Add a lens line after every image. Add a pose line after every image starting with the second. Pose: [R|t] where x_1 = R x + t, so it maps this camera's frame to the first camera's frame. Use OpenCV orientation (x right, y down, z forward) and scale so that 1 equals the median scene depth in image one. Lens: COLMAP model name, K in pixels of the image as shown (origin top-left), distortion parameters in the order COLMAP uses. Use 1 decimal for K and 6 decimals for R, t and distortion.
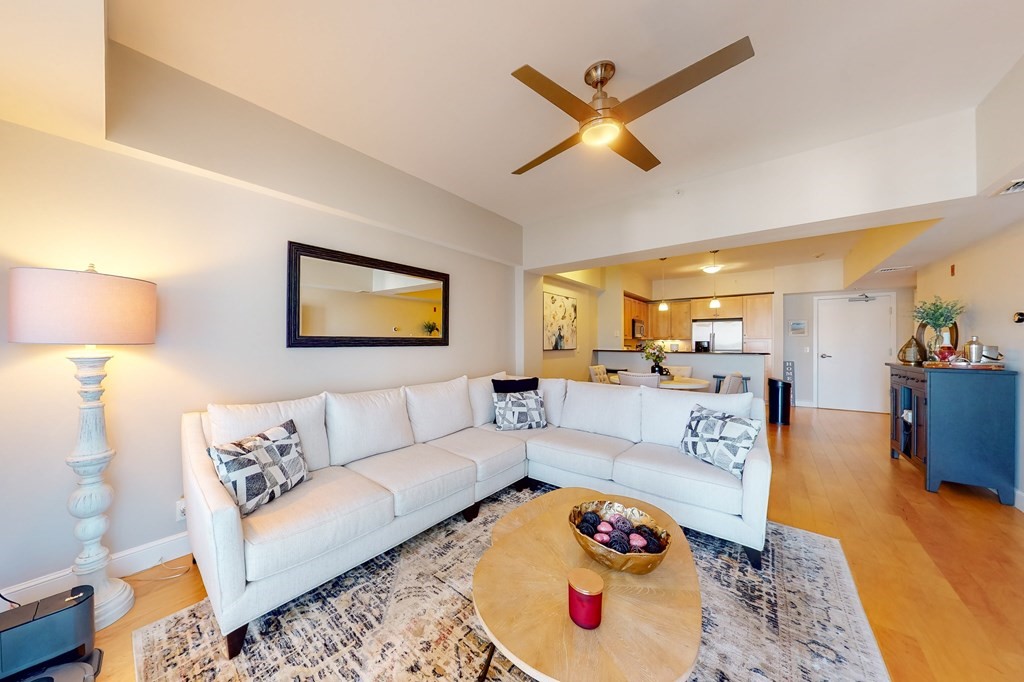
lens RADIAL K [[333.0, 0, 456.7], [0, 333.0, 343.5], [0, 0, 1]] dist [-0.007704, -0.000119]
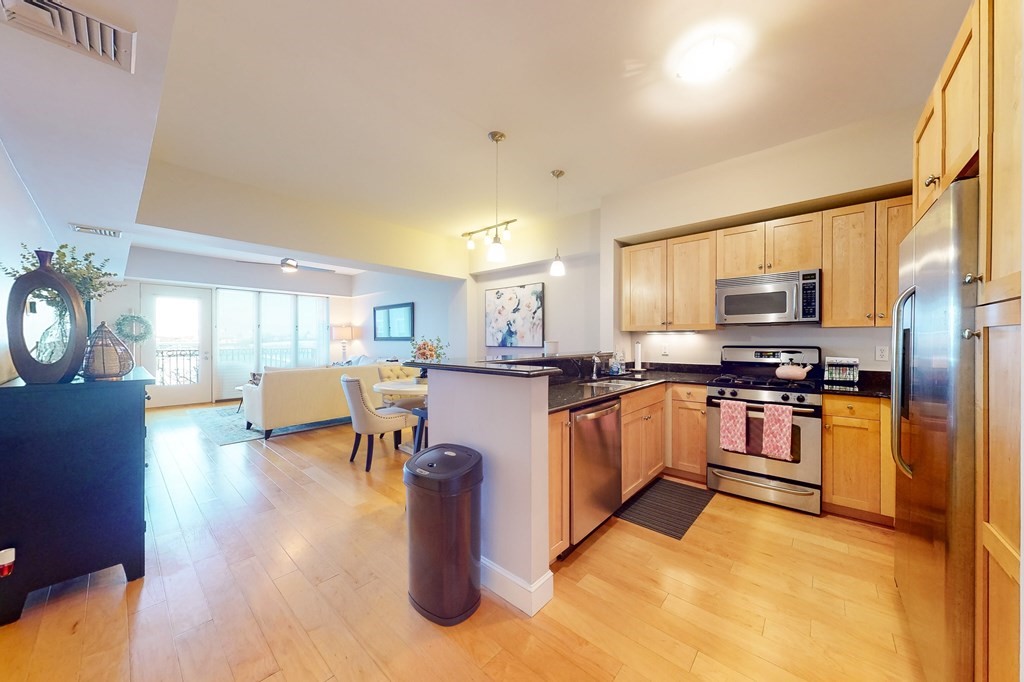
lens RADIAL K [[344.9, 0, 549.8], [0, 344.9, 341.8], [0, 0, 1]] dist [0.001135, -0.000013]
pose [[0.087186, 0.005300, -0.996178, 1.324252], [-0.001556, 0.999985, 0.005184, -0.000239], [0.996191, 0.001099, 0.087193, 1.080222]]
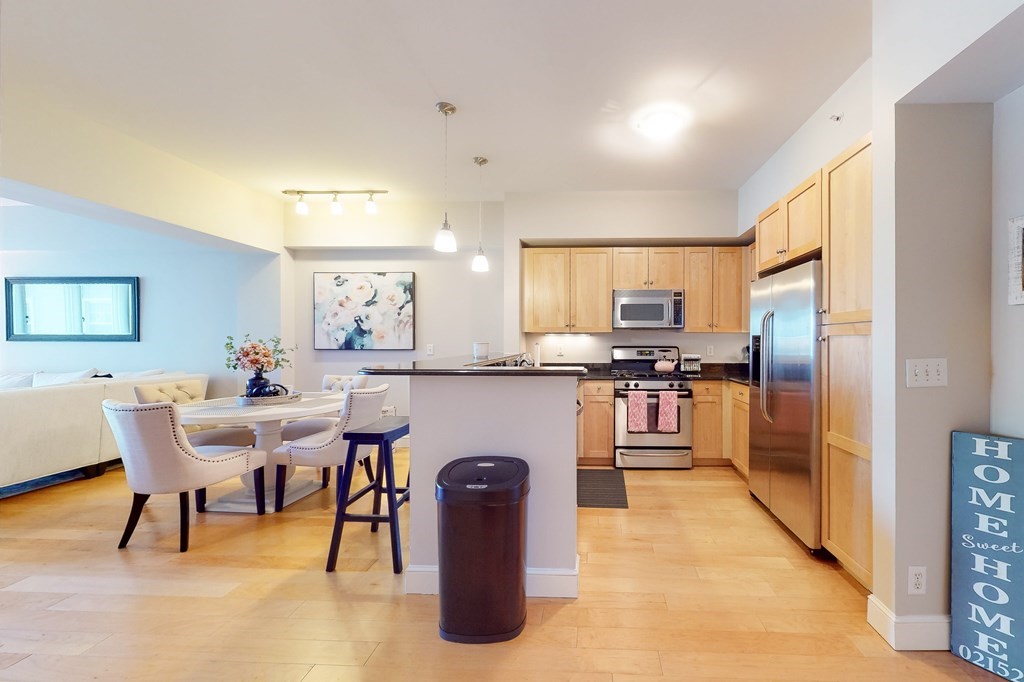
lens RADIAL K [[388.2, 0, 581.6], [0, 388.2, 342.2], [0, 0, 1]] dist [0.001398, -0.000060]
pose [[0.659027, 0.003708, -0.752110, 1.302308], [-0.003528, 0.999992, 0.001839, -0.000358], [0.752111, 0.001442, 0.659035, 0.853995]]
